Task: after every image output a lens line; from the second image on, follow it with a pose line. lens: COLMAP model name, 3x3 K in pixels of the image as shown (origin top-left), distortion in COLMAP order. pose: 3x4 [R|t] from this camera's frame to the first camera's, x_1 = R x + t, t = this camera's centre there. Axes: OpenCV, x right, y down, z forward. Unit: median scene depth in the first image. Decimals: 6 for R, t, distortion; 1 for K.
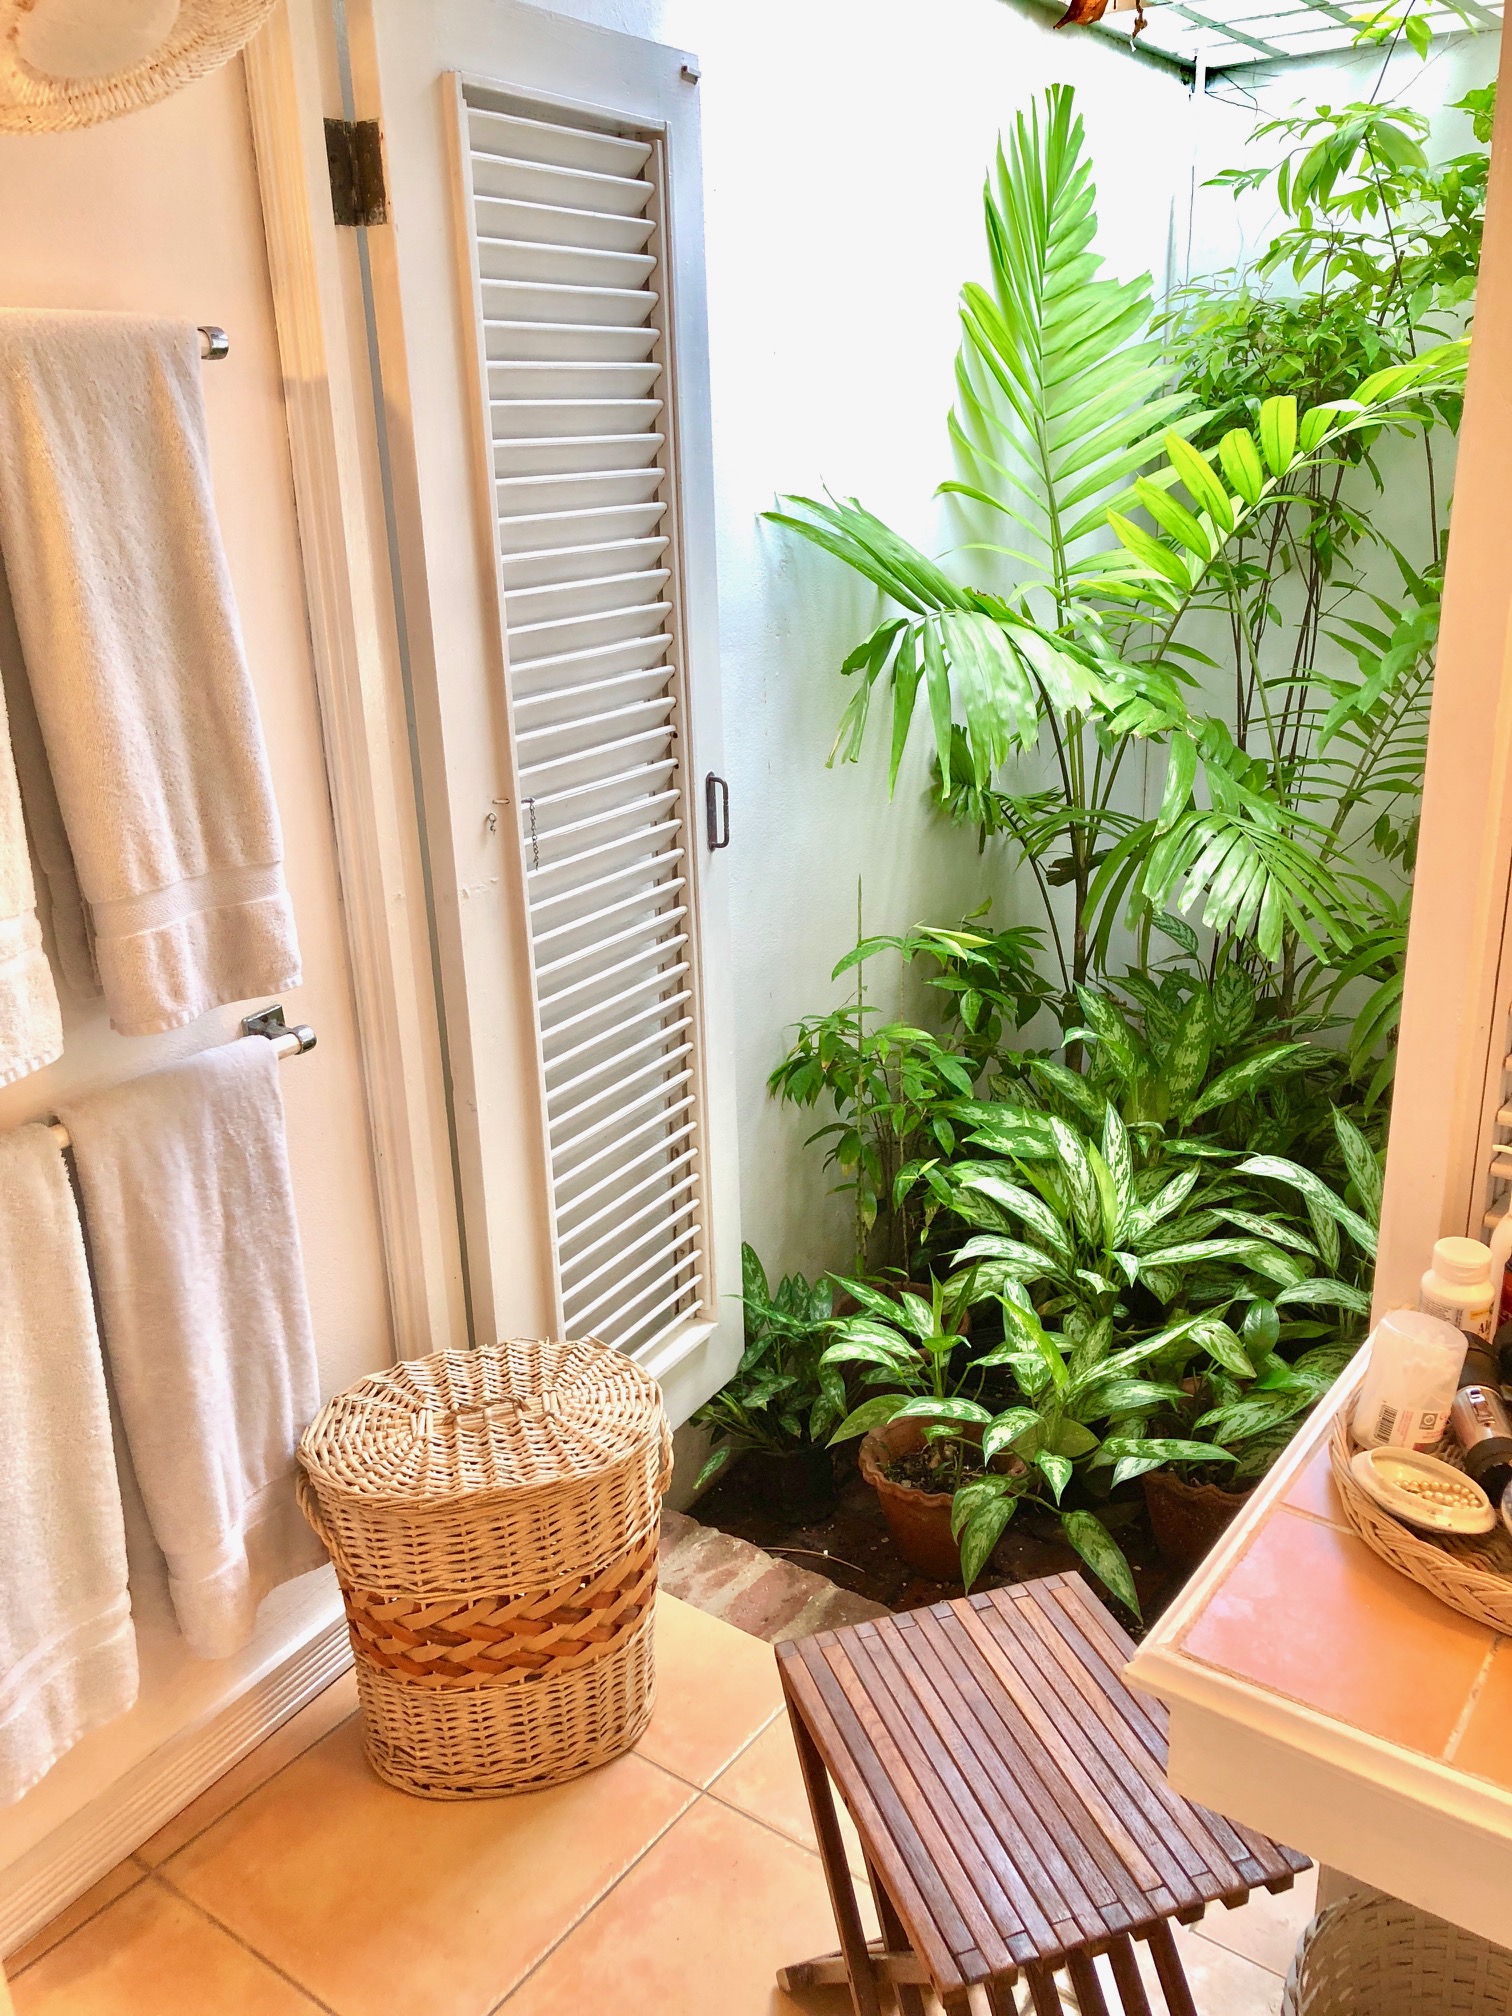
lens RADIAL K [[1664.0, 0, 756.0], [0, 1664.0, 1008.0], [0, 0, 1]] dist [0.017999, -0.003796]
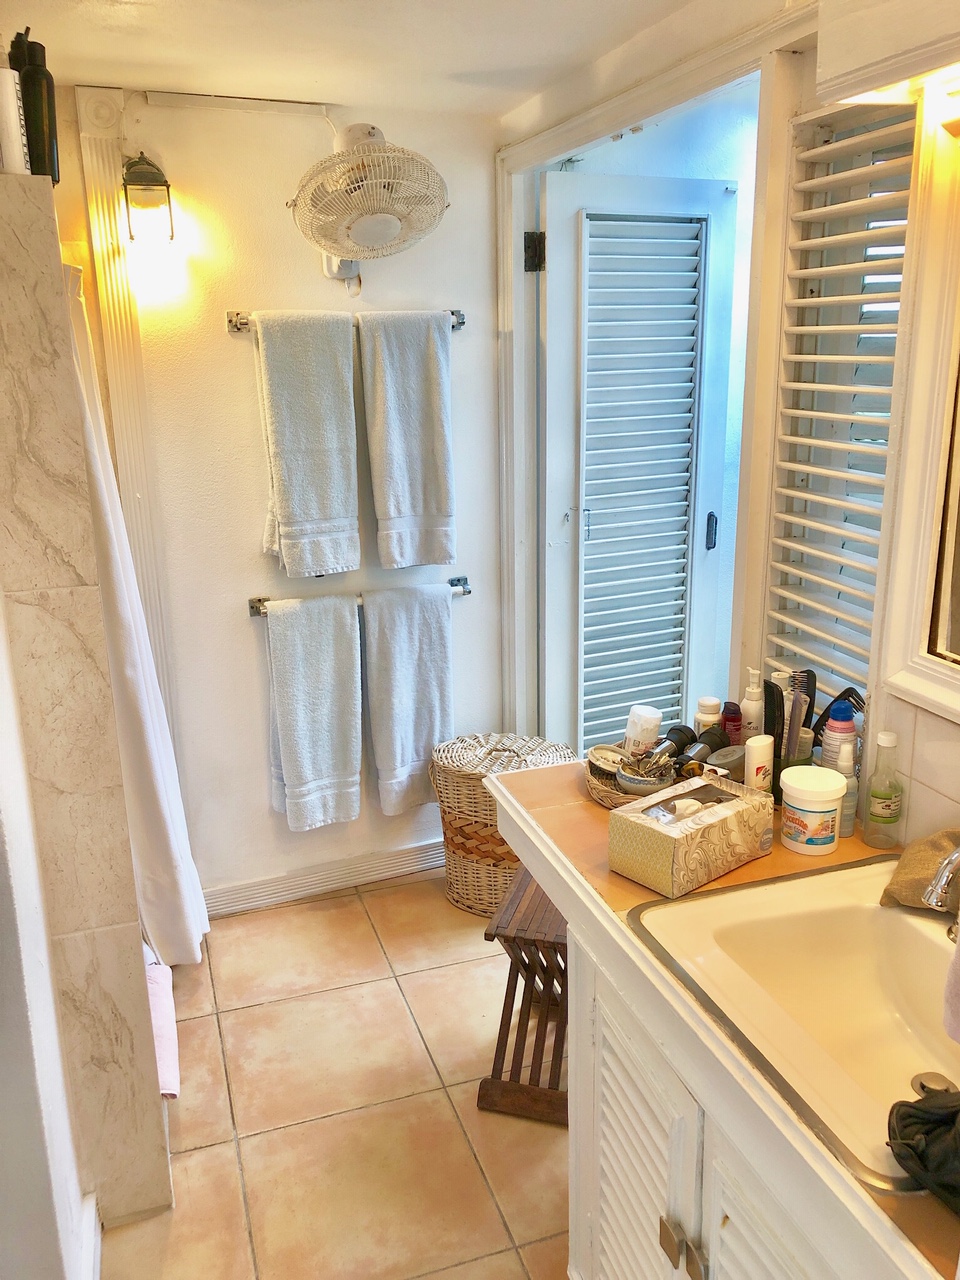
lens RADIAL K [[1027.8, 0, 485.1], [0, 1027.8, 631.3], [0, 0, 1]] dist [0.094628, -0.155070]
pose [[0.826922, 0.177788, -0.533471, 0.626154], [-0.196517, 0.980252, 0.022069, 0.044086], [0.526860, 0.086587, 0.845530, -0.313787]]
